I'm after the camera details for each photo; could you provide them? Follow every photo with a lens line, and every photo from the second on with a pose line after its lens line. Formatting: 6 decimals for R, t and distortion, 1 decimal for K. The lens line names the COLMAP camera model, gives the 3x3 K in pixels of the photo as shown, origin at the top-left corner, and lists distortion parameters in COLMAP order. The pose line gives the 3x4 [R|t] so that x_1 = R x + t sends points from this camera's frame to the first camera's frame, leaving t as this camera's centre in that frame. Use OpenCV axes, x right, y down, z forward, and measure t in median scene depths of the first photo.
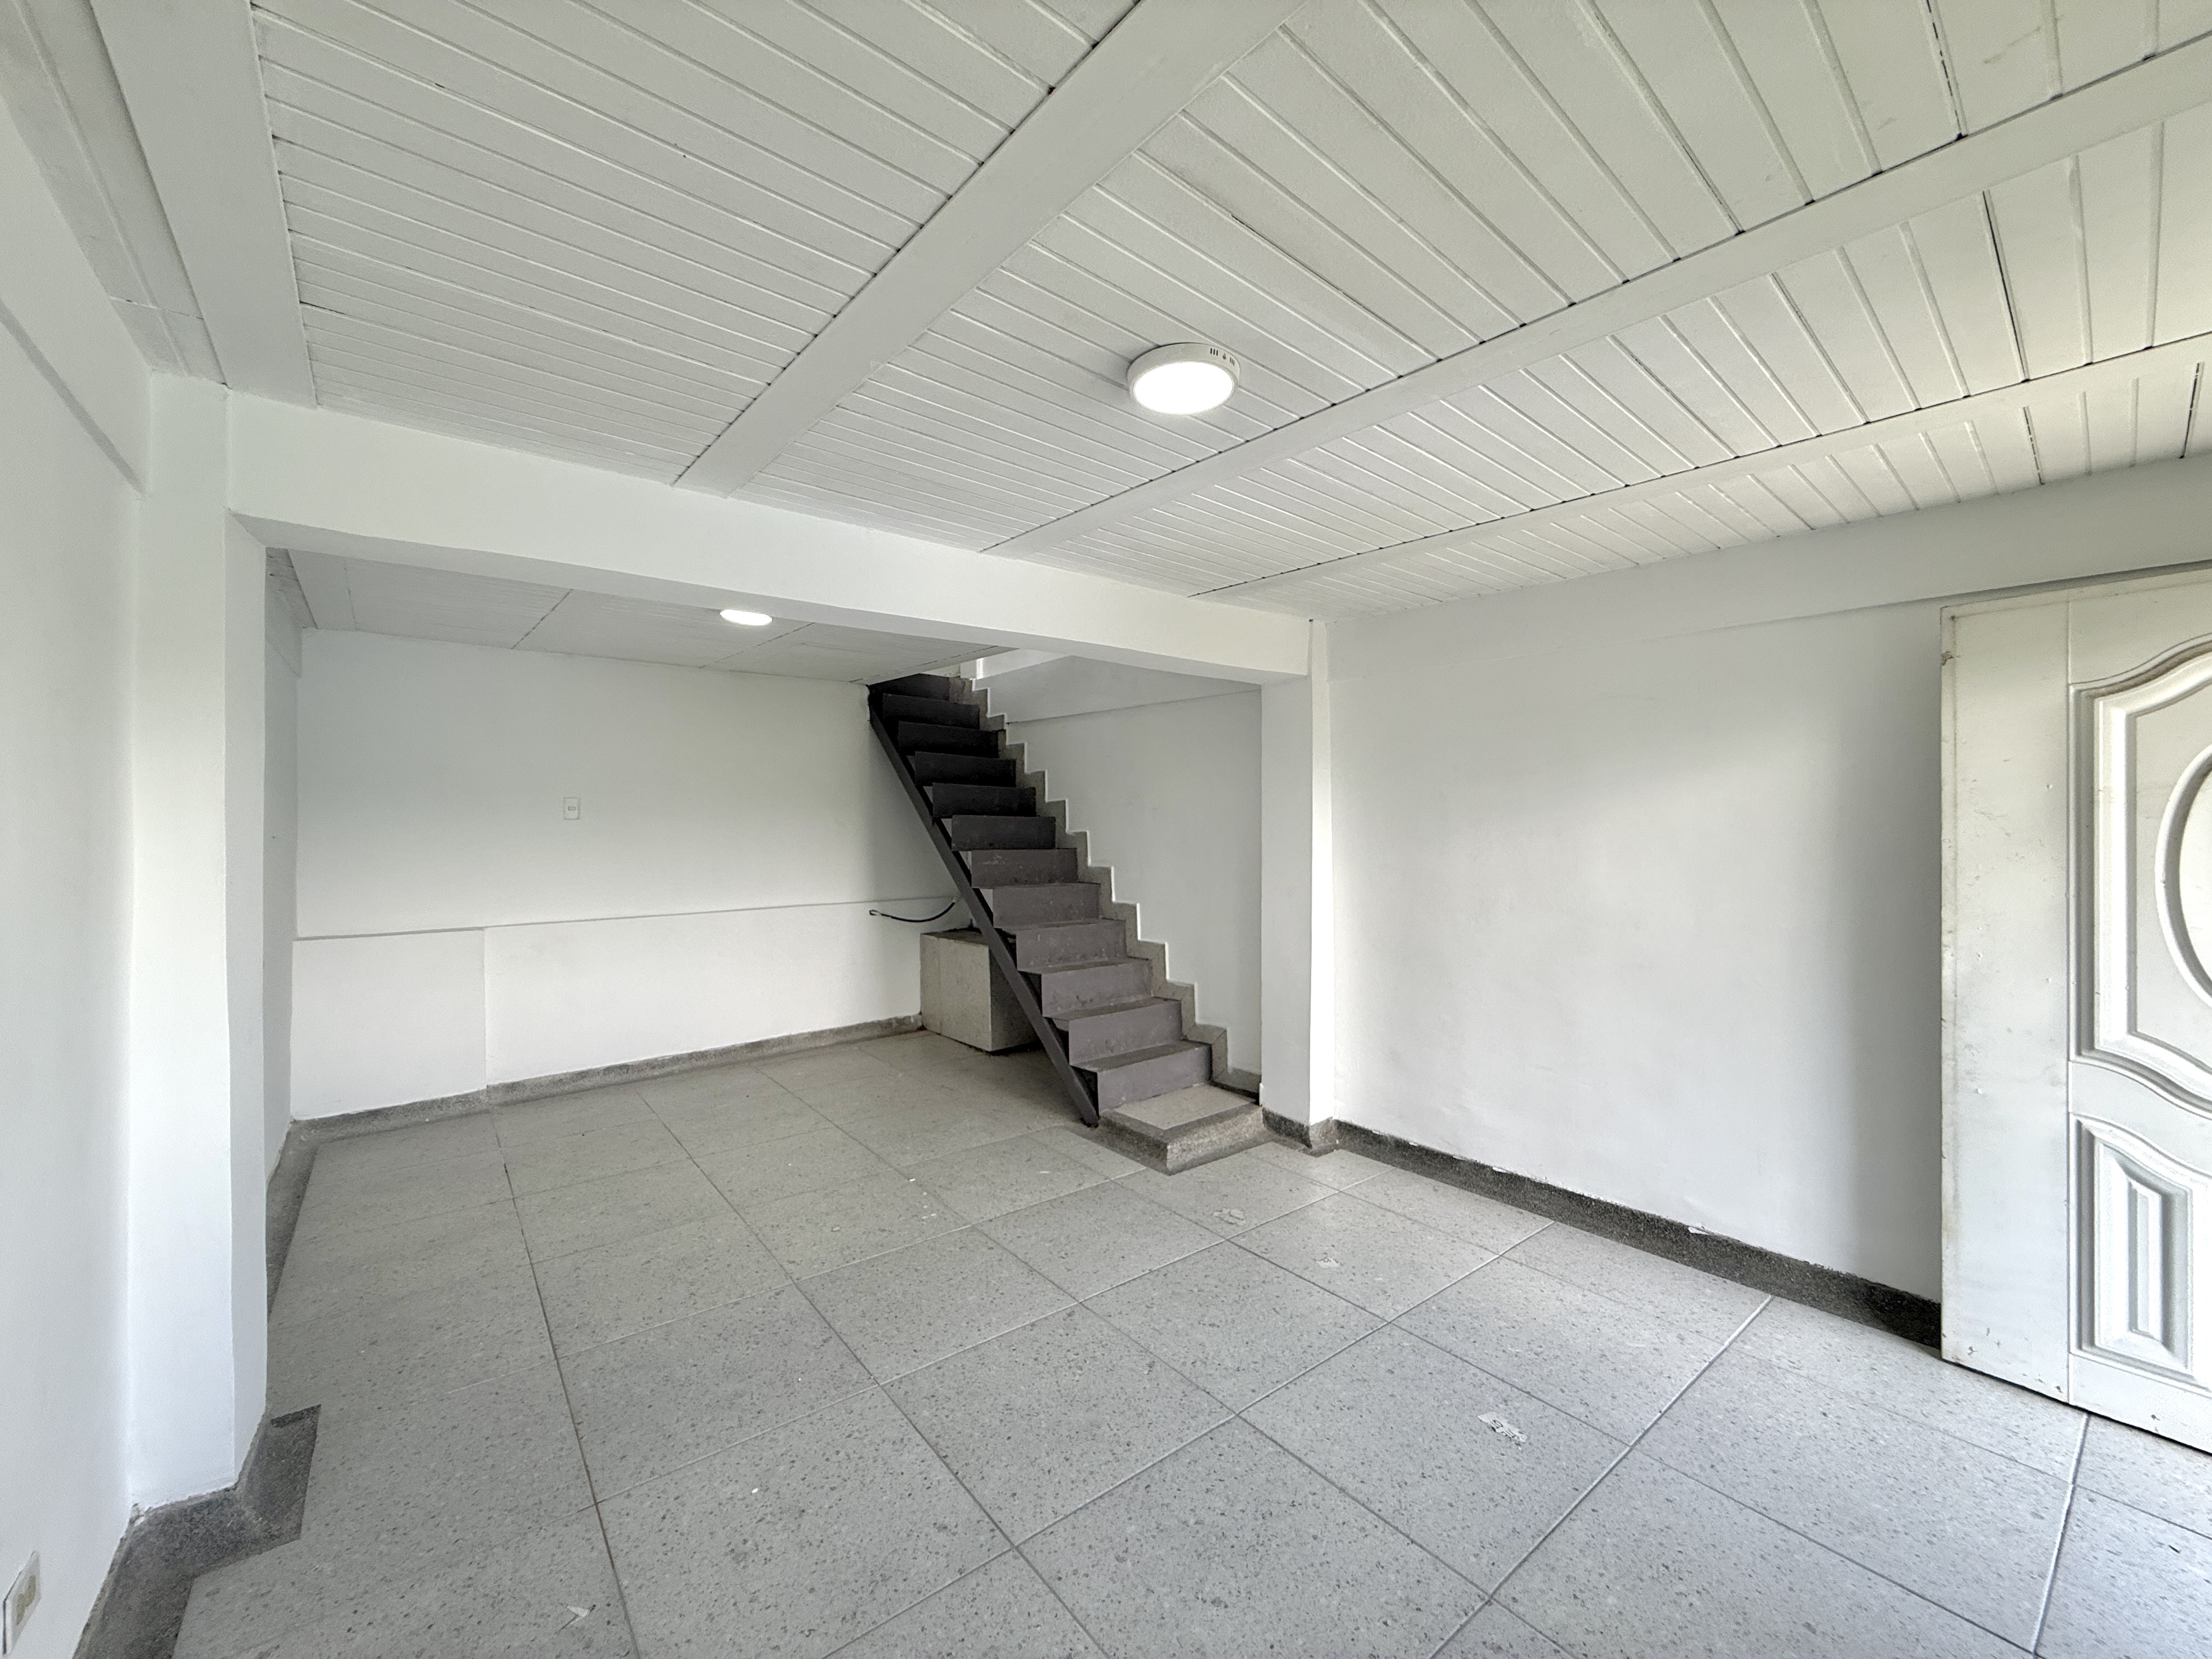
lens RADIAL K [[878.1, 0, 1115.3], [0, 878.1, 822.7], [0, 0, 1]] dist [-0.003174, 0.000514]
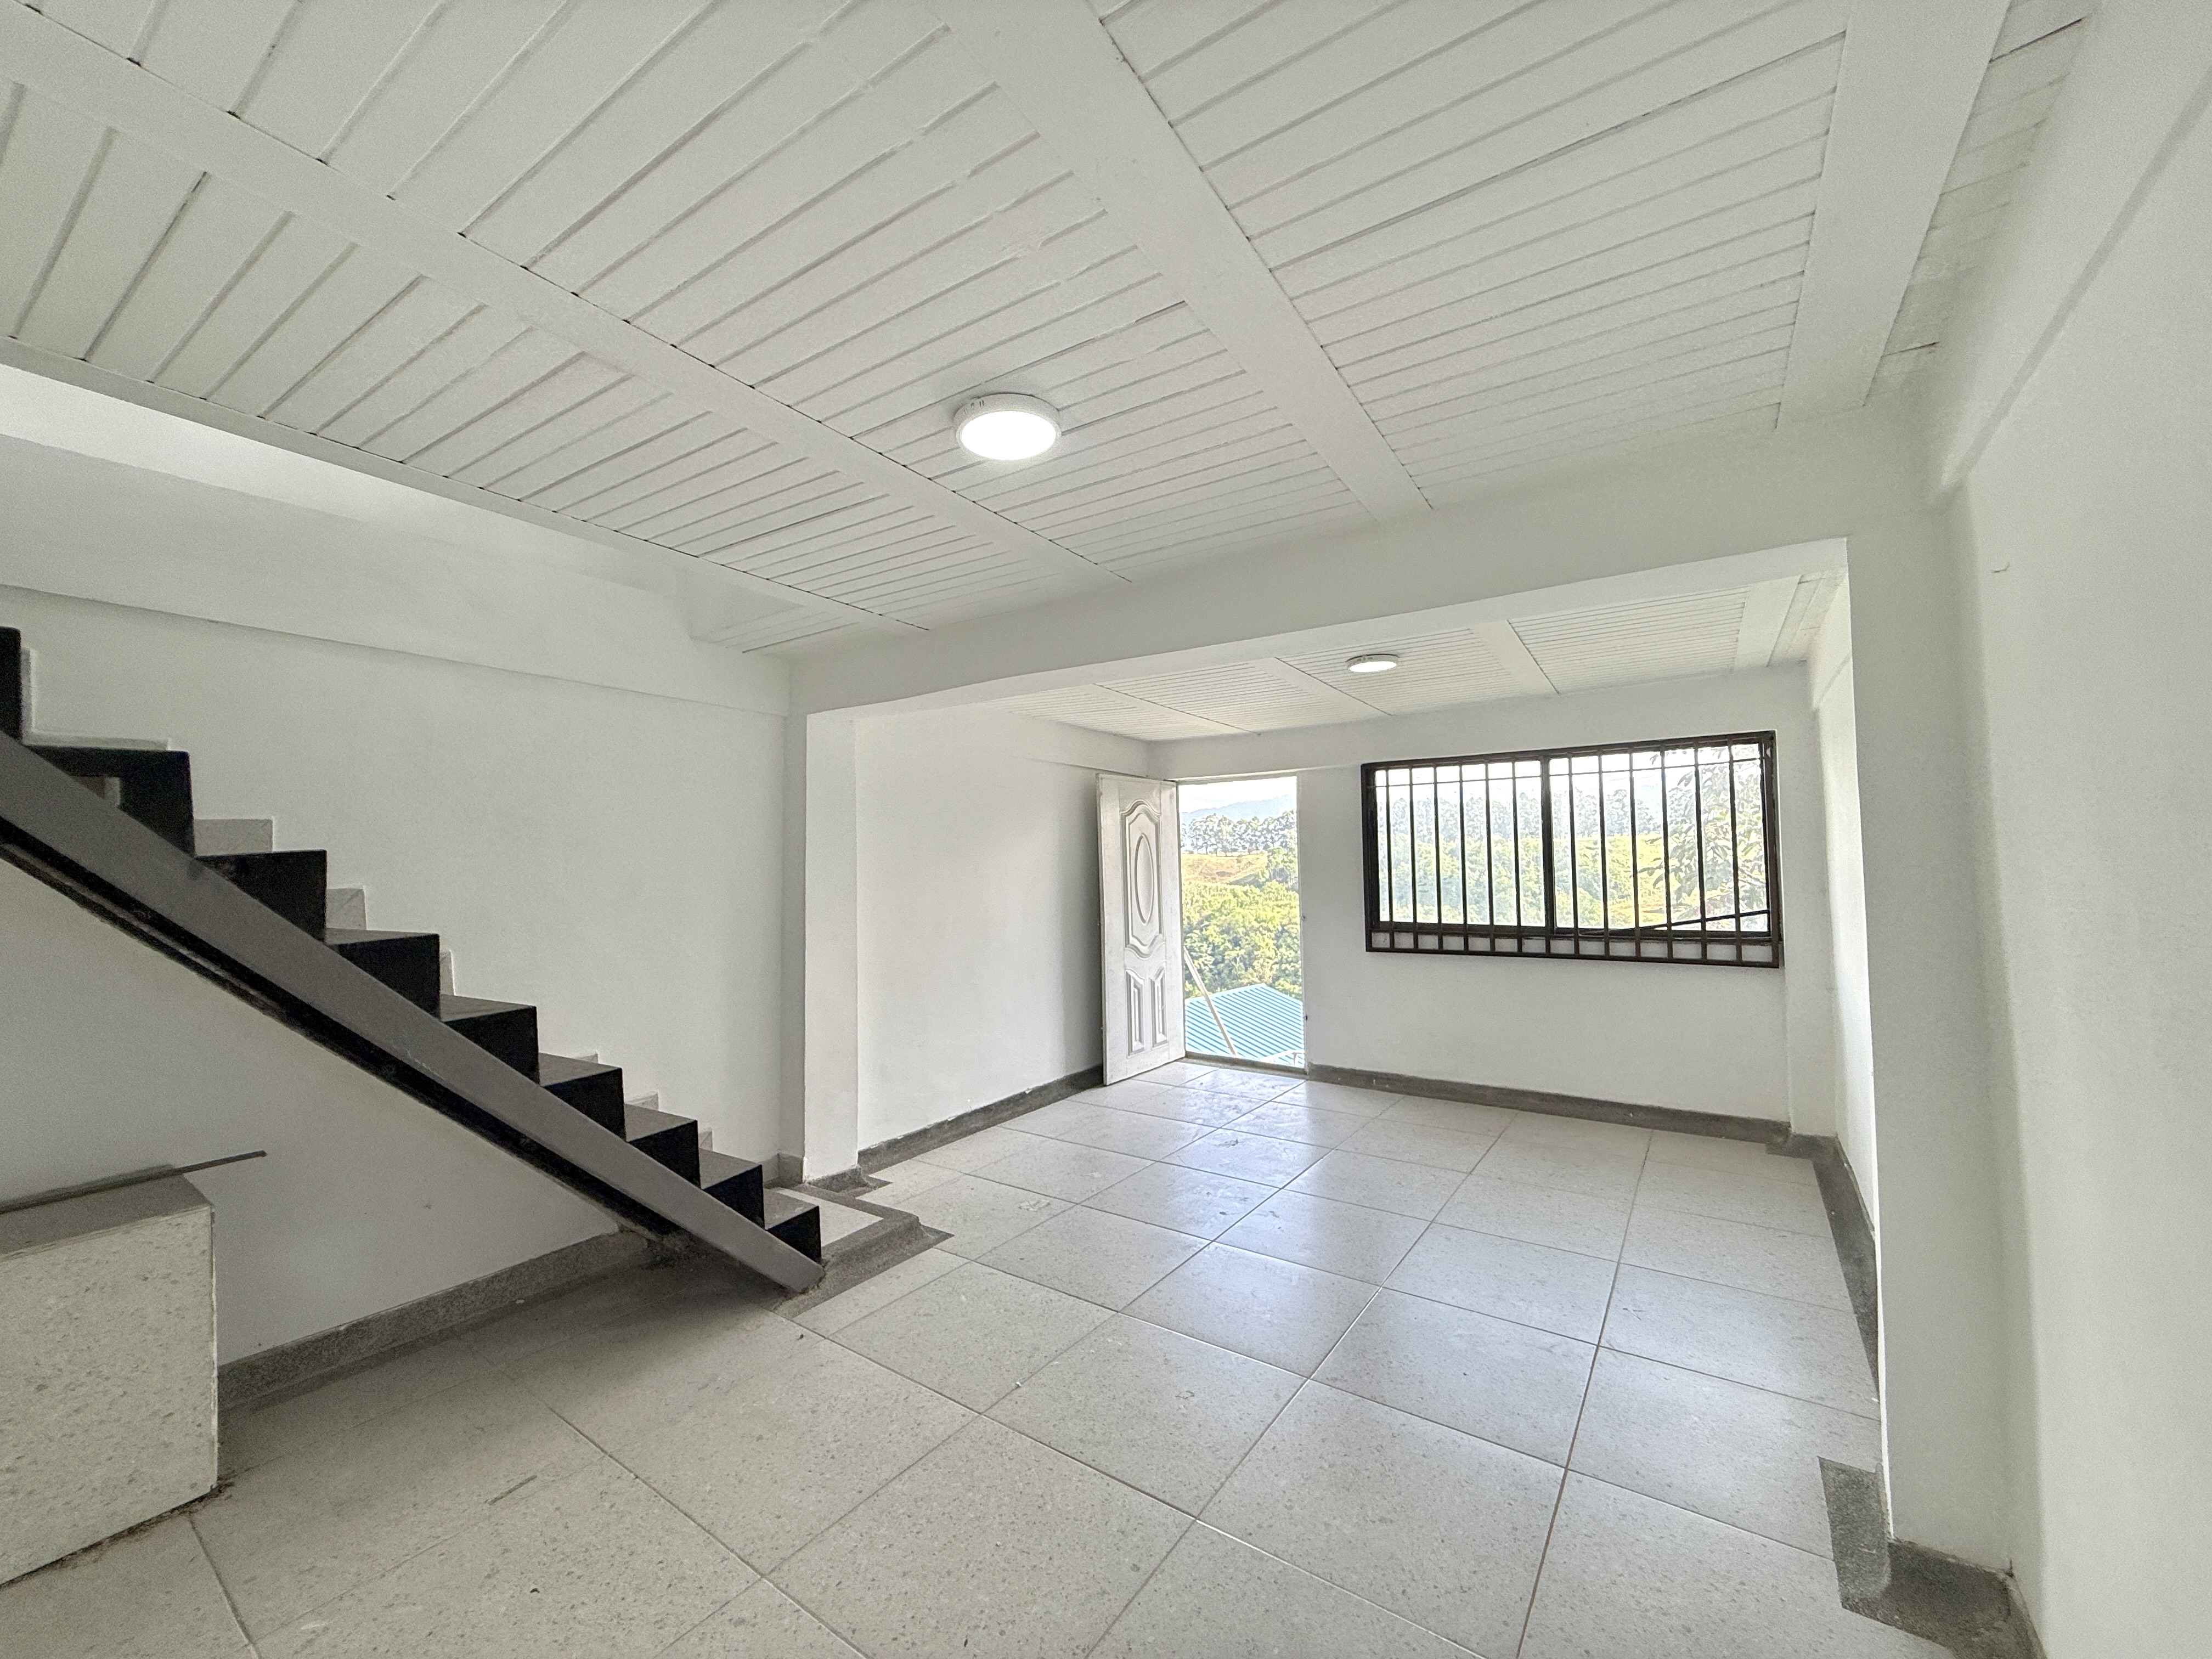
lens RADIAL K [[878.1, 0, 1110.0], [0, 878.1, 838.4], [0, 0, 1]] dist [-0.003174, 0.000514]
pose [[-0.292928, 0.028074, 0.955722, -1.025456], [0.003275, 0.999592, -0.028359, 0.002810], [-0.956129, -0.005177, -0.292900, 1.269094]]
